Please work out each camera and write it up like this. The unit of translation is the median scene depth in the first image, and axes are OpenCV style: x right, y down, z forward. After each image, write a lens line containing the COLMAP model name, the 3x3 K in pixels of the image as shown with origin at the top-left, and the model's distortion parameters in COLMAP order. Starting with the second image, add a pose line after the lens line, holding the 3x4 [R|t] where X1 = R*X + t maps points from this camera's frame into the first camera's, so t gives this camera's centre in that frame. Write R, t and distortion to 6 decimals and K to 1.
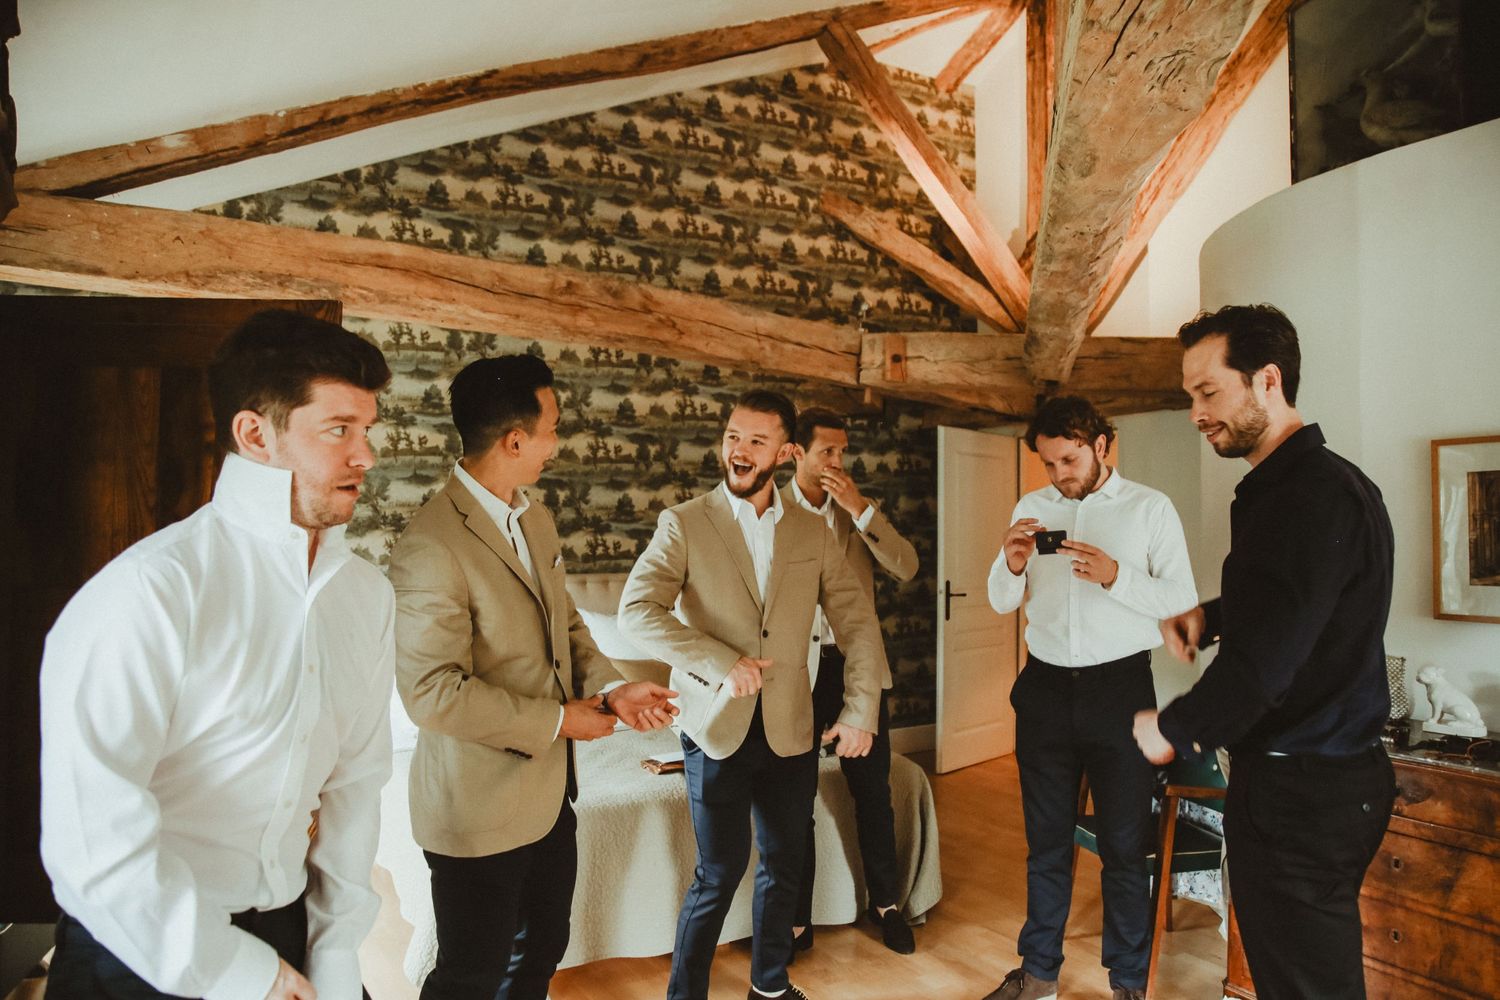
lens RADIAL K [[1025.3, 0, 750.0], [0, 1025.3, 500.0], [0, 0, 1]] dist [-0.124754, 0.077753]
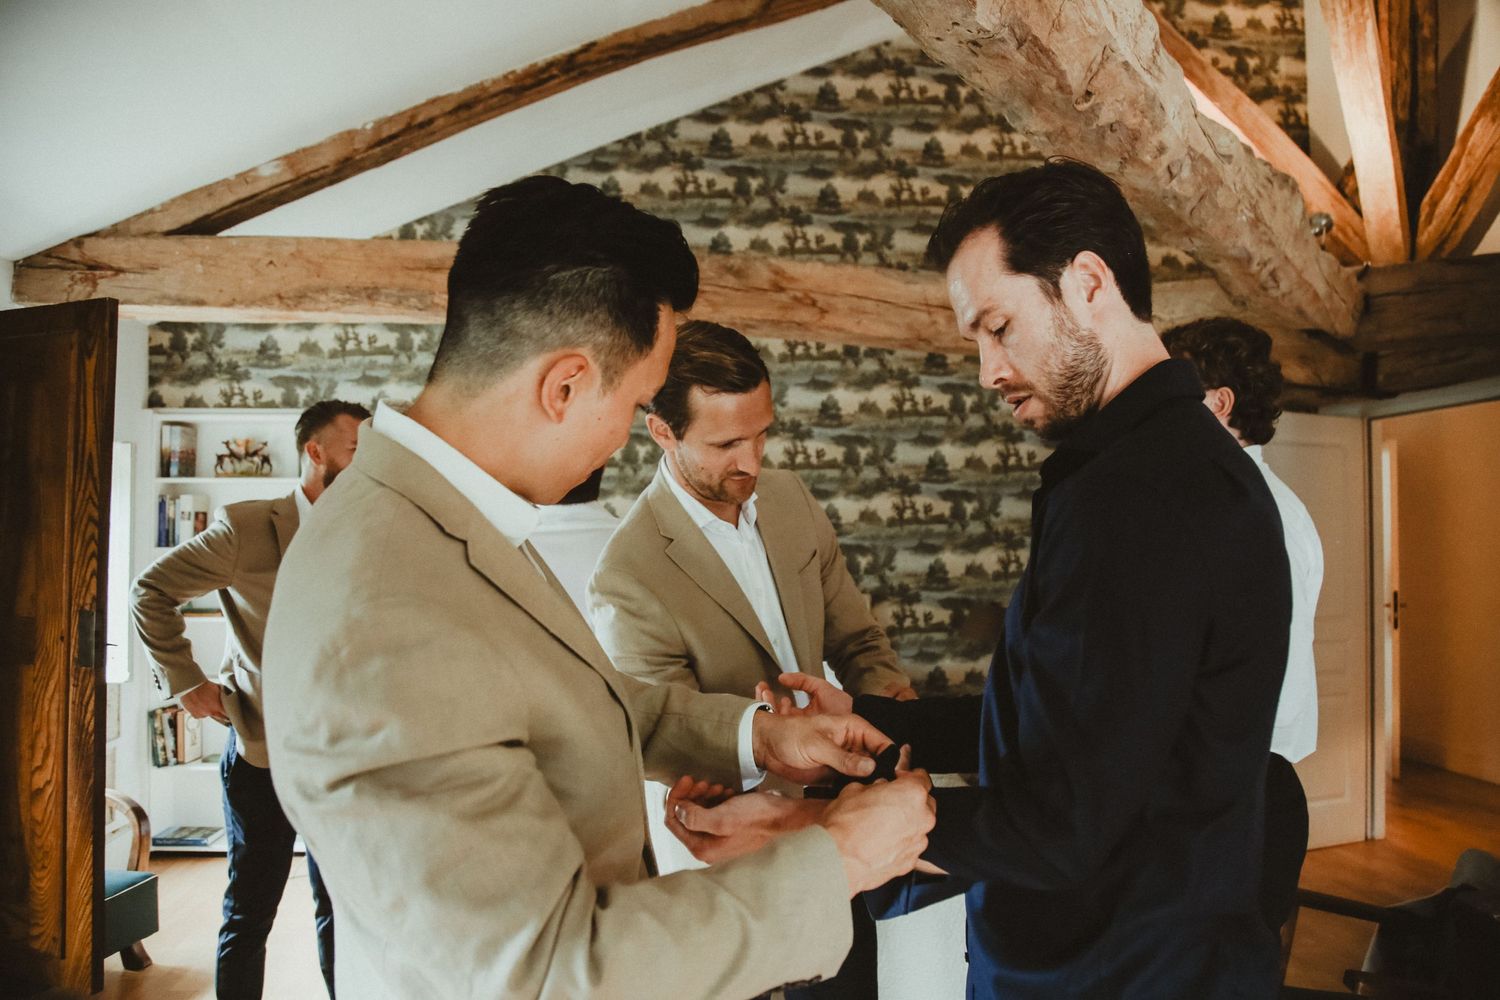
lens RADIAL K [[1025.3, 0, 750.0], [0, 1025.3, 500.0], [0, 0, 1]] dist [-0.124754, 0.077753]
pose [[0.905680, -0.020729, -0.423455, 0.206360], [0.016384, 0.999769, -0.013900, 0.001870], [0.423645, 0.005651, 0.905811, 0.192052]]
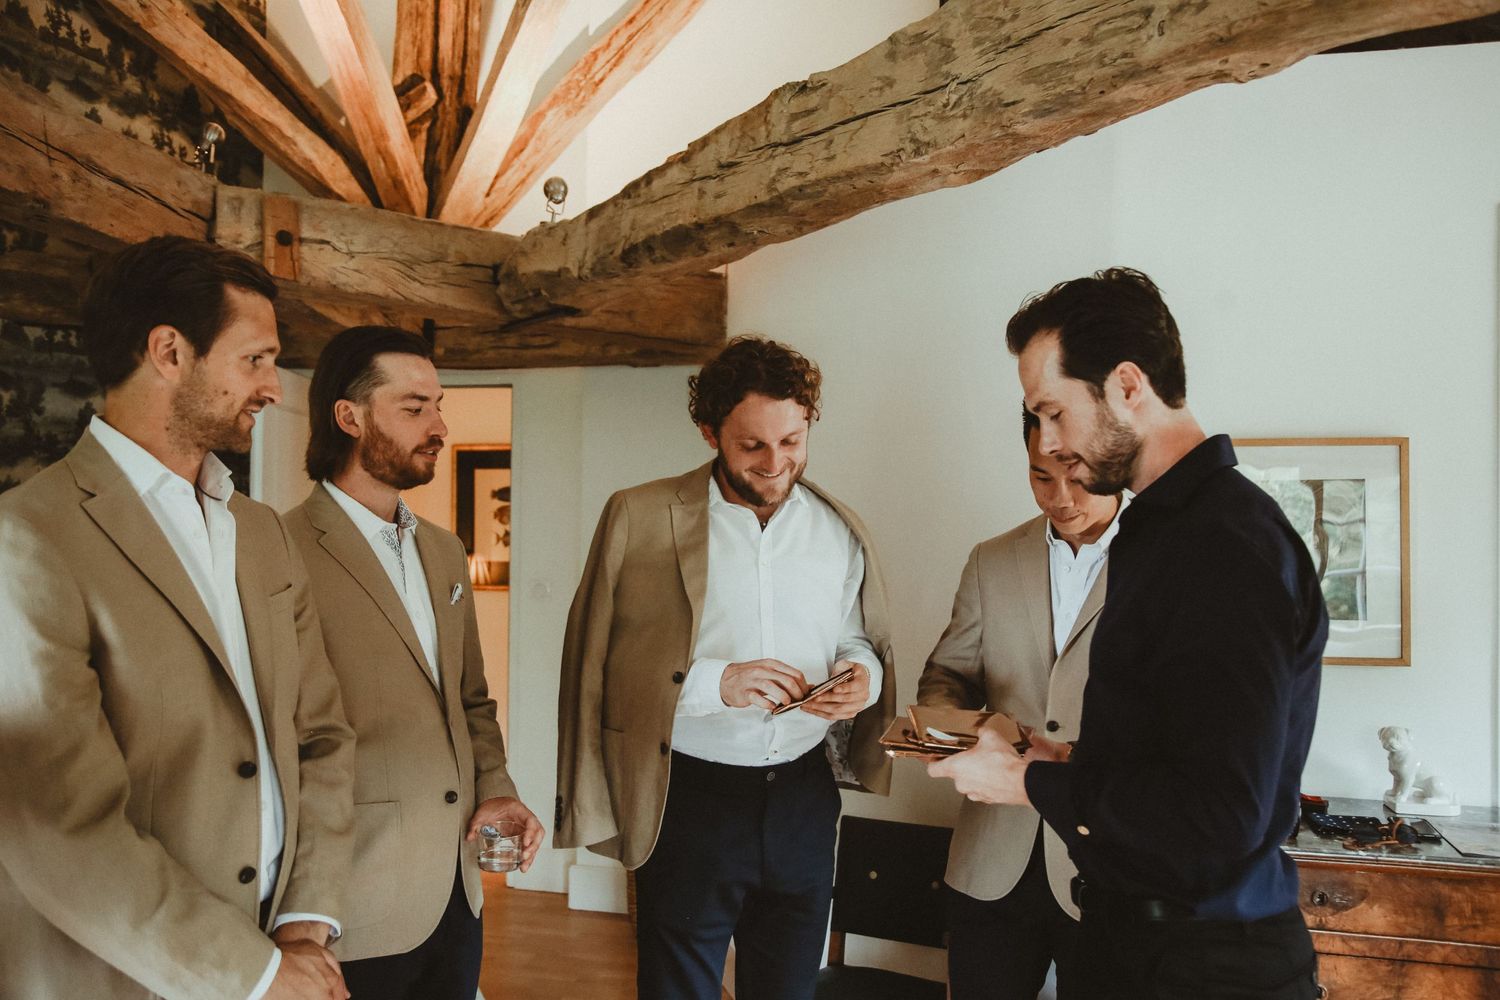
lens RADIAL K [[1305.9, 0, 750.0], [0, 1305.9, 500.0], [0, 0, 1]] dist [-0.050804, 0.099253]
pose [[0.702618, 0.013693, 0.711435, -0.185688], [-0.028907, 0.999539, 0.009311, -0.006083], [-0.710980, -0.027108, 0.702690, 0.293533]]
